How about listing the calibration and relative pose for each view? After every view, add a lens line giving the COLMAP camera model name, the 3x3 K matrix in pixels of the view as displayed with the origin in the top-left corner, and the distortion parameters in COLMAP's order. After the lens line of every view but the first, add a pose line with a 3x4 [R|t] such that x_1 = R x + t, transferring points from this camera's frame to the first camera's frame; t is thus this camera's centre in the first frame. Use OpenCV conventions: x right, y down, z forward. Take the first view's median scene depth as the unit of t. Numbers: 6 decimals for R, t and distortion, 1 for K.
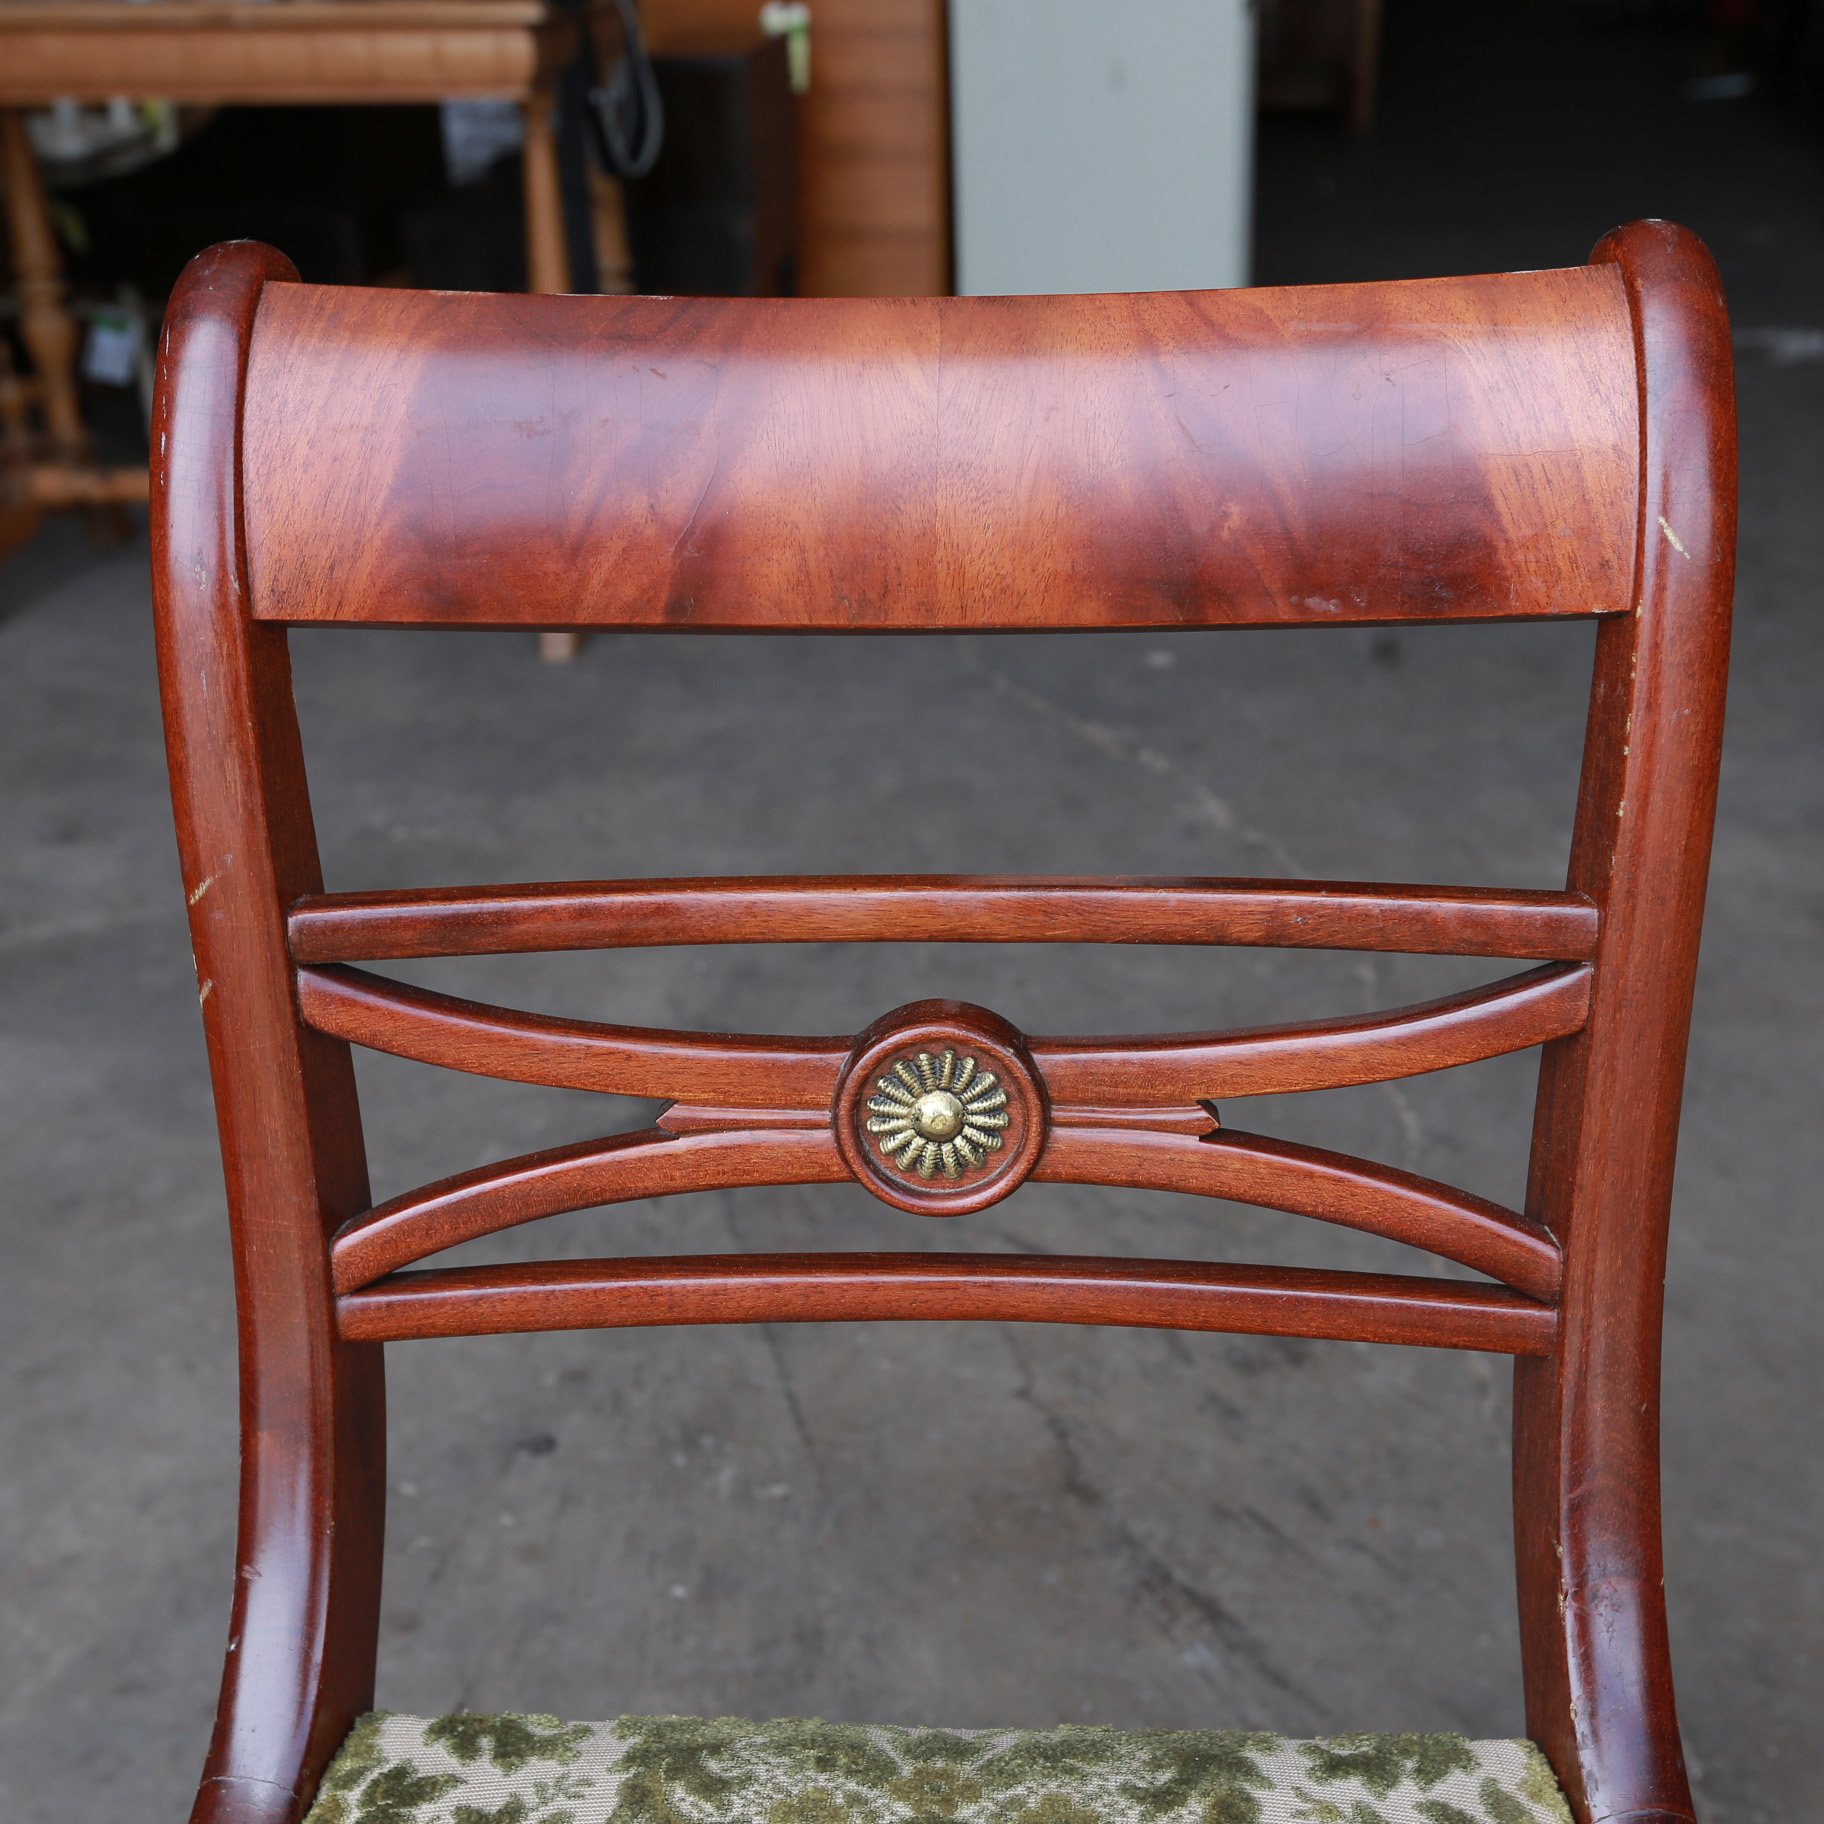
lens RADIAL K [[2401.4, 0, 912.0], [0, 2401.4, 912.0], [0, 0, 1]] dist [0.008392, 0.018448]
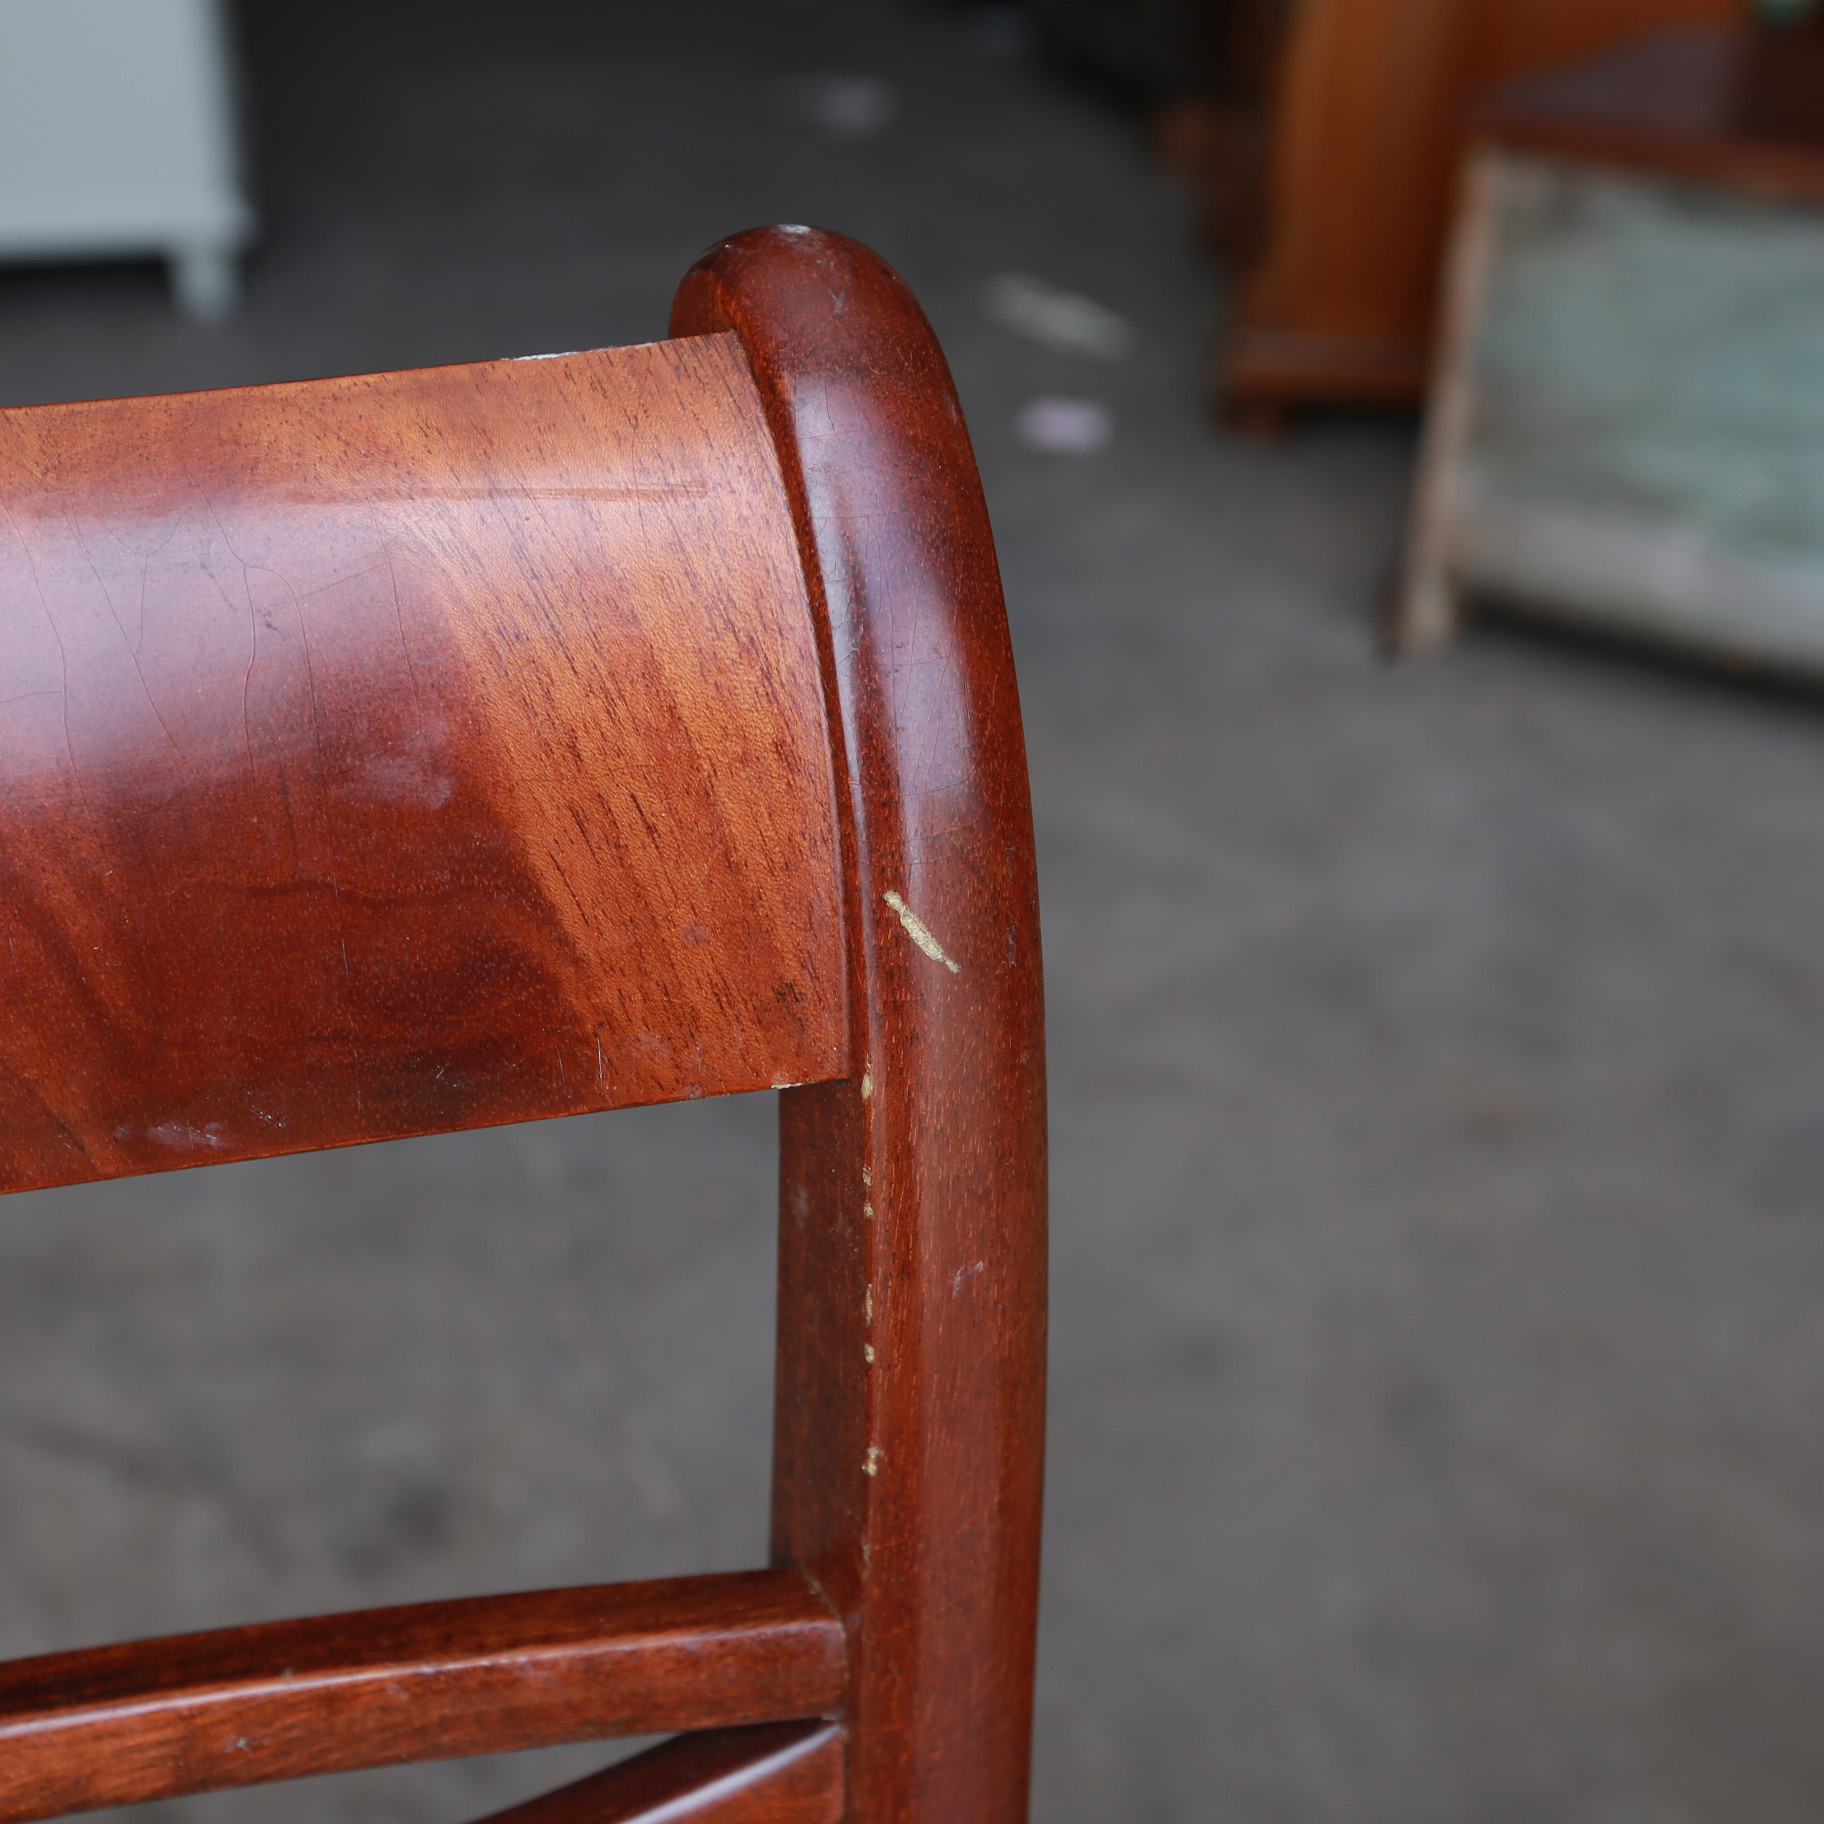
lens RADIAL K [[2566.8, 0, 912.0], [0, 2566.8, 912.0], [0, 0, 1]] dist [-0.004040, 0.094229]
pose [[0.930538, -0.134245, 0.340702, 0.134287], [0.108975, 0.989746, 0.092346, -0.191573], [-0.349605, -0.048804, 0.935625, 0.493504]]
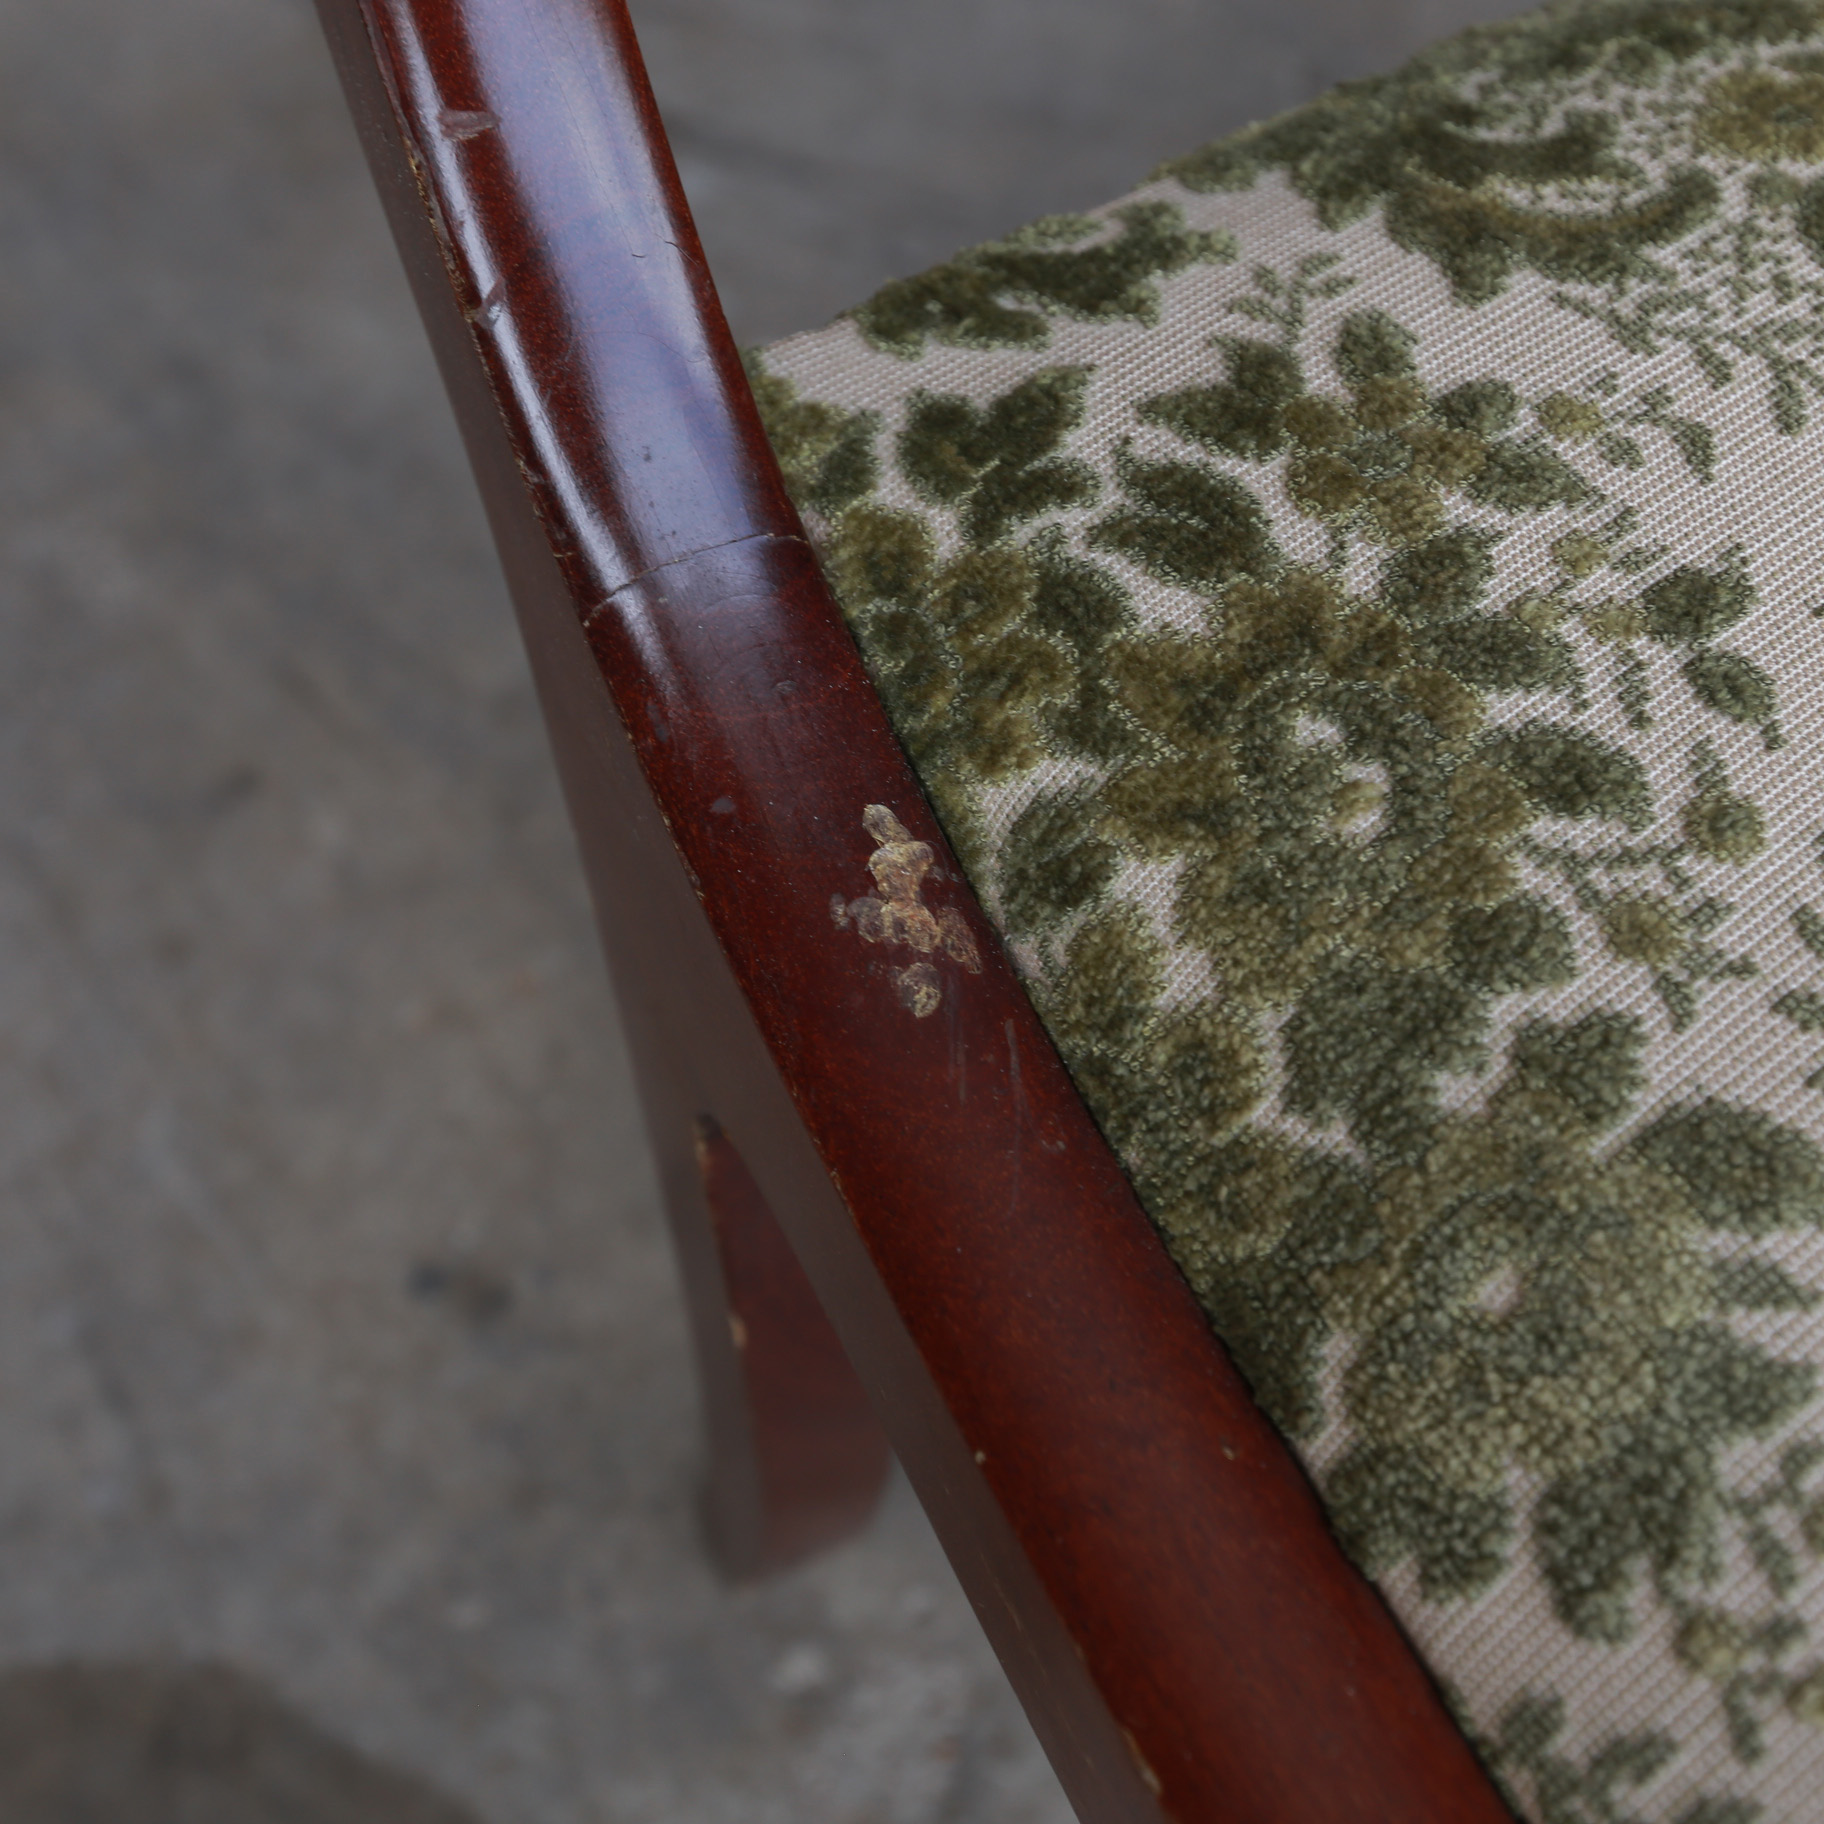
lens RADIAL K [[2566.8, 0, 912.0], [0, 2566.8, 912.0], [0, 0, 1]] dist [-0.004040, 0.094229]
pose [[0.806096, -0.467465, 0.362885, -0.457894], [0.225611, 0.809648, 0.541820, 0.176029], [-0.547091, -0.354888, 0.758120, 0.626145]]
